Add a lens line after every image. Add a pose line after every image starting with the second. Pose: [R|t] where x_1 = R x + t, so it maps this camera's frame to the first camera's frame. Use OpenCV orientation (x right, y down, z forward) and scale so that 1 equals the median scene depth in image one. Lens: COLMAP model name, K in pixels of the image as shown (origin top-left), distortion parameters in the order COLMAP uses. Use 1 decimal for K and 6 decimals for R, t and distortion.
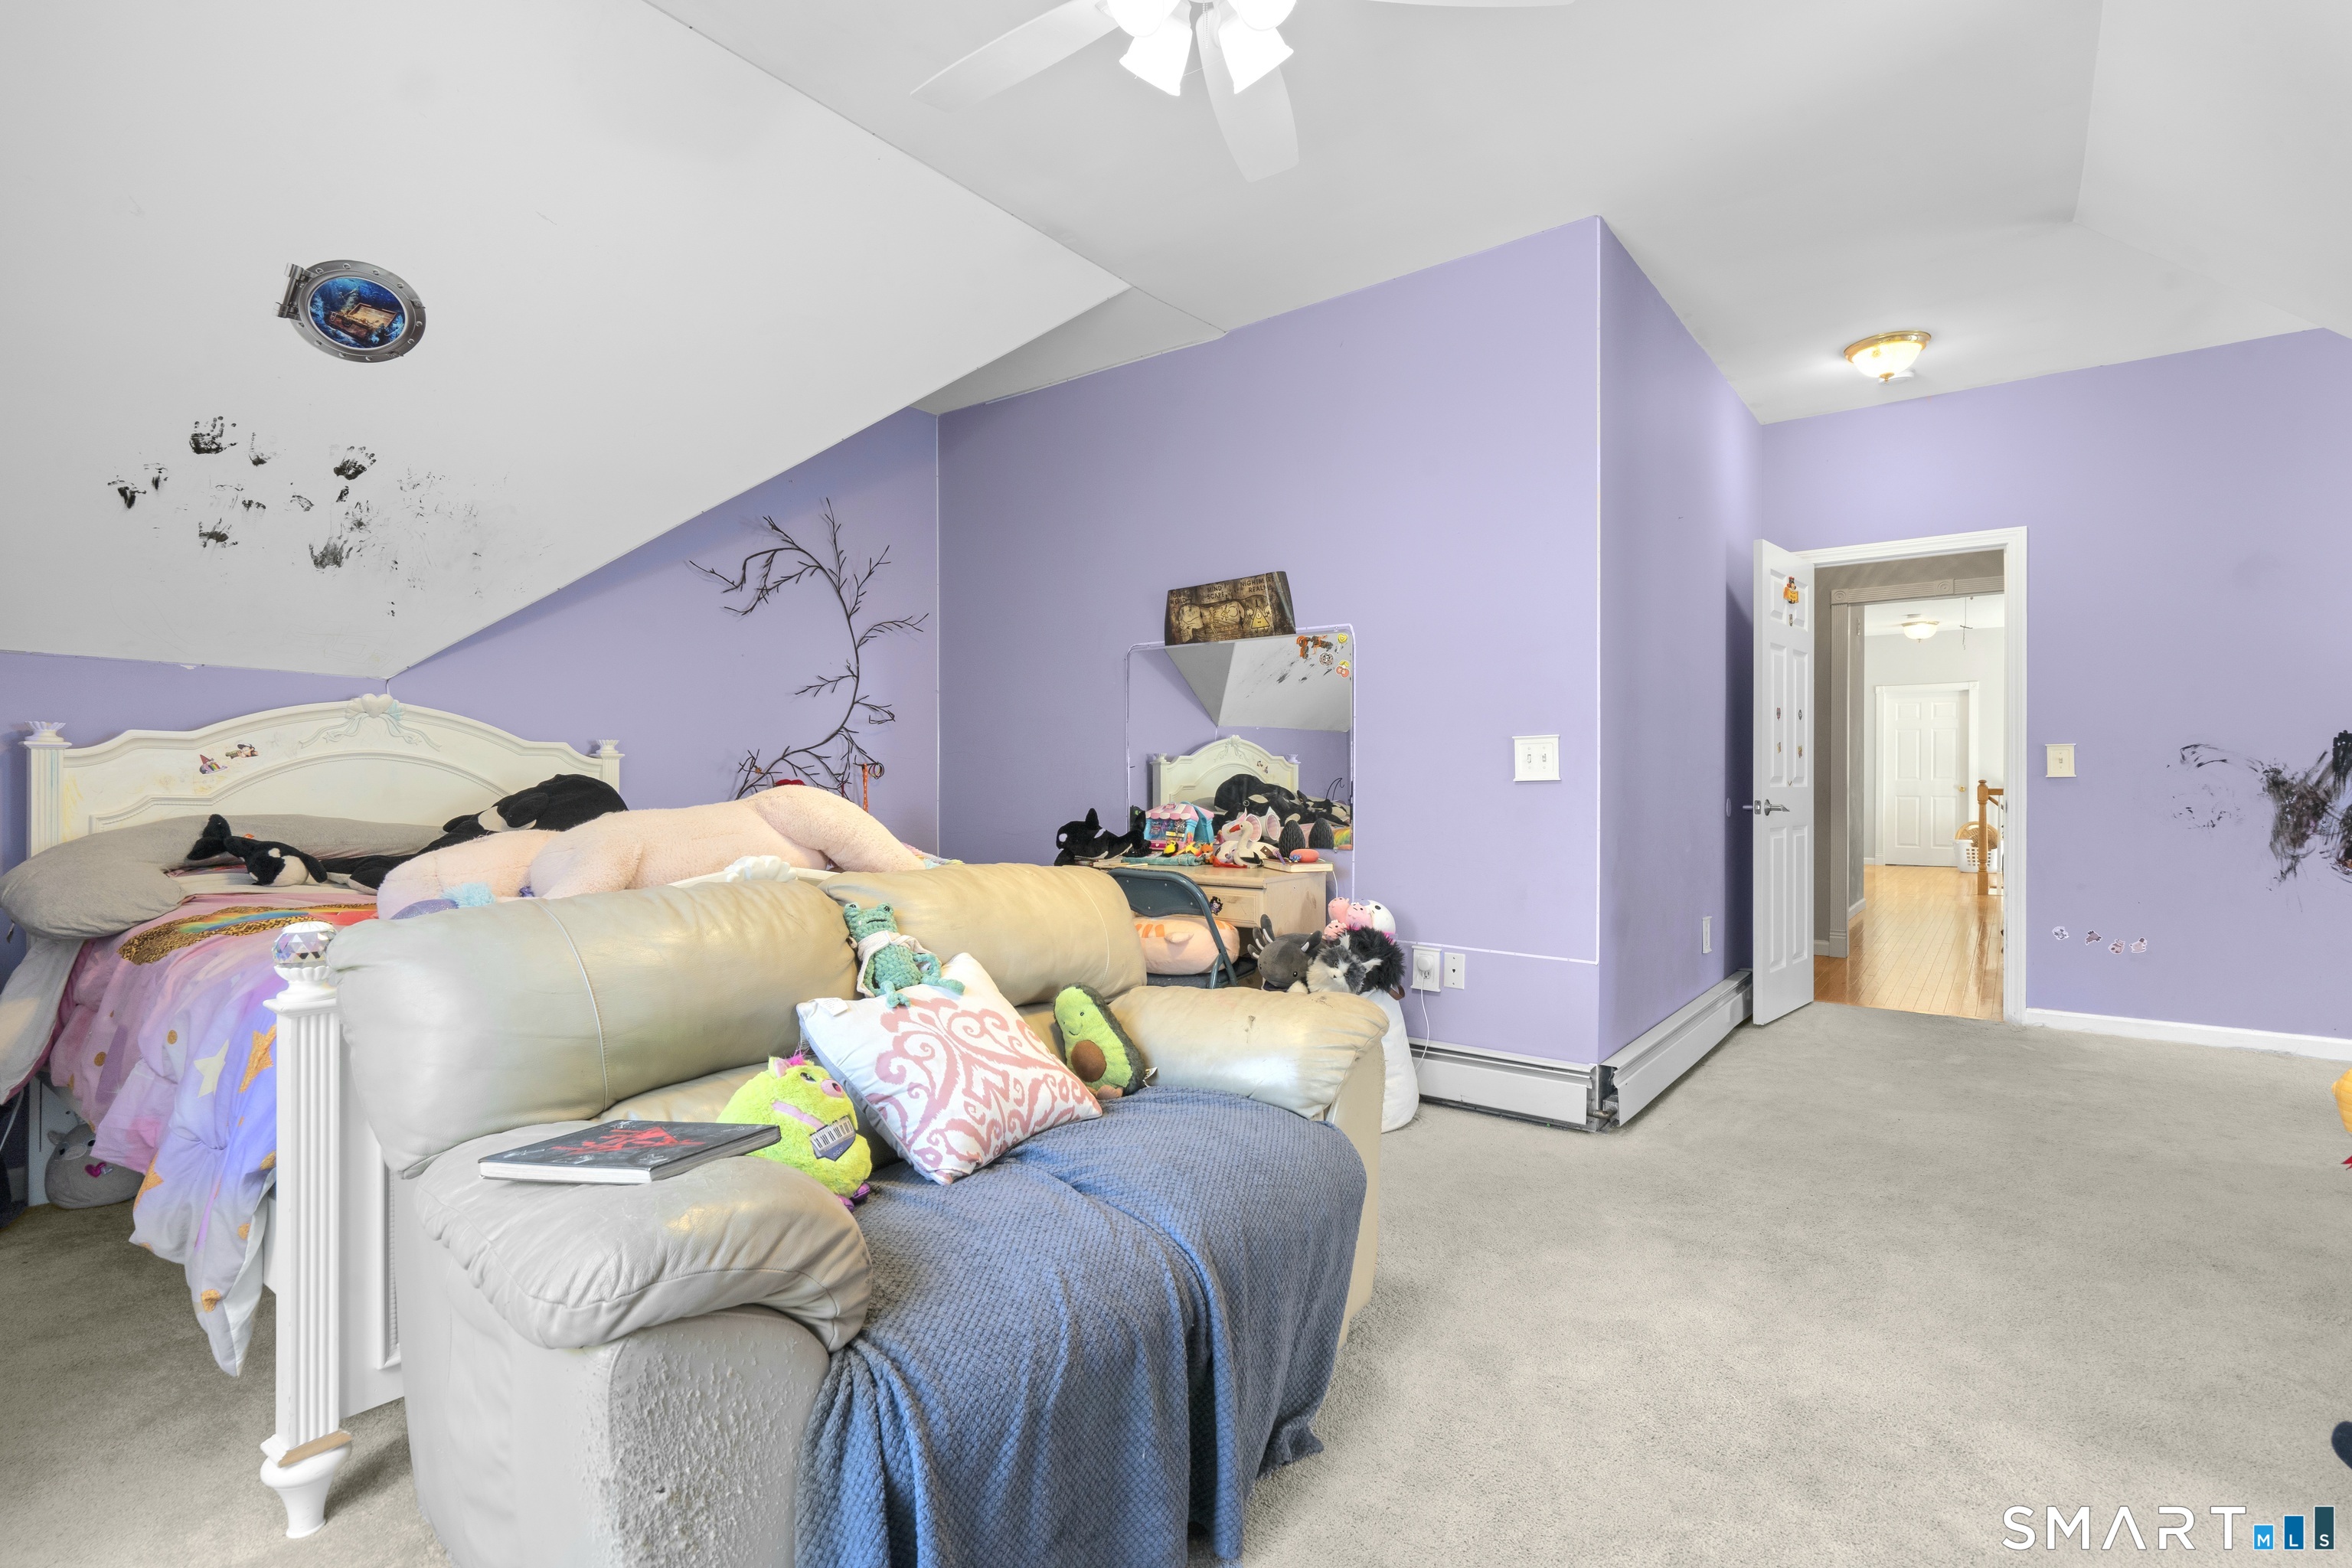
lens RADIAL K [[1121.0, 0, 1172.0], [0, 1121.0, 781.0], [0, 0, 1]] dist [-0.001282, -0.000105]
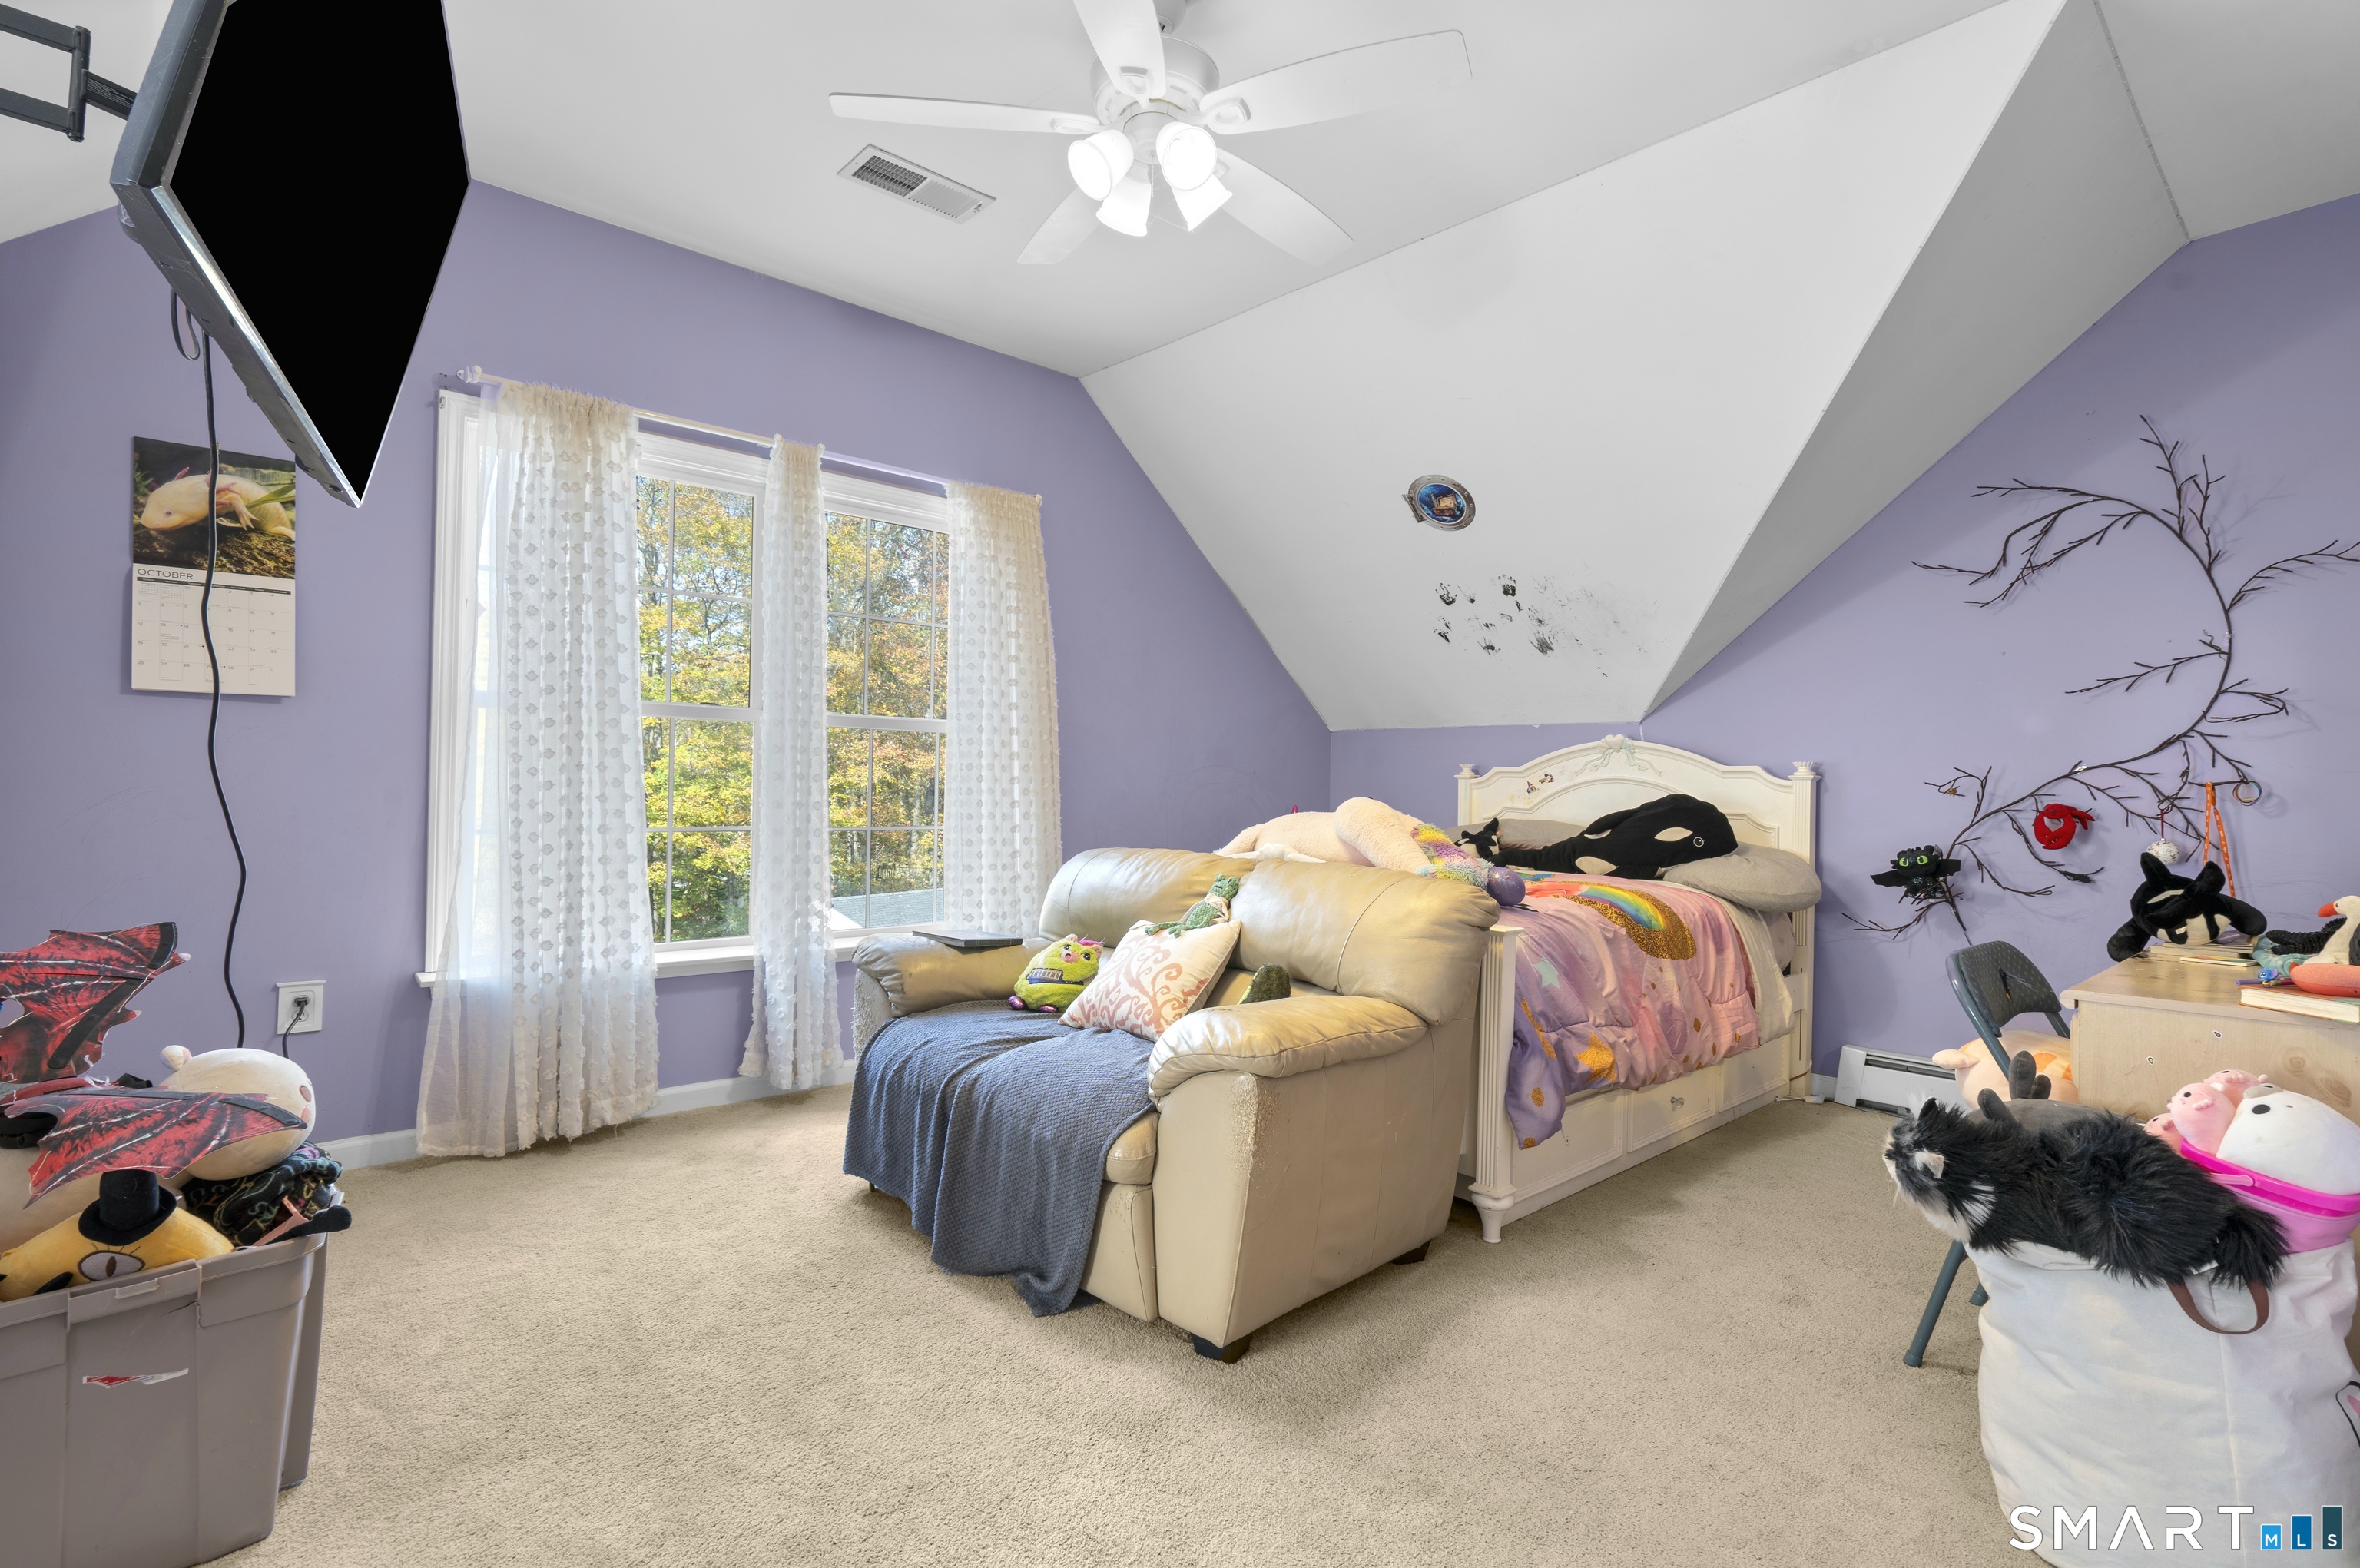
lens RADIAL K [[1124.9, 0, 1177.7], [0, 1124.9, 786.7], [0, 0, 1]] dist [-0.001282, -0.000105]
pose [[-0.186737, -0.009181, -0.982367, 0.708049], [-0.016621, 0.999843, -0.006185, 0.002306], [0.982269, 0.015173, -0.186860, 0.723386]]
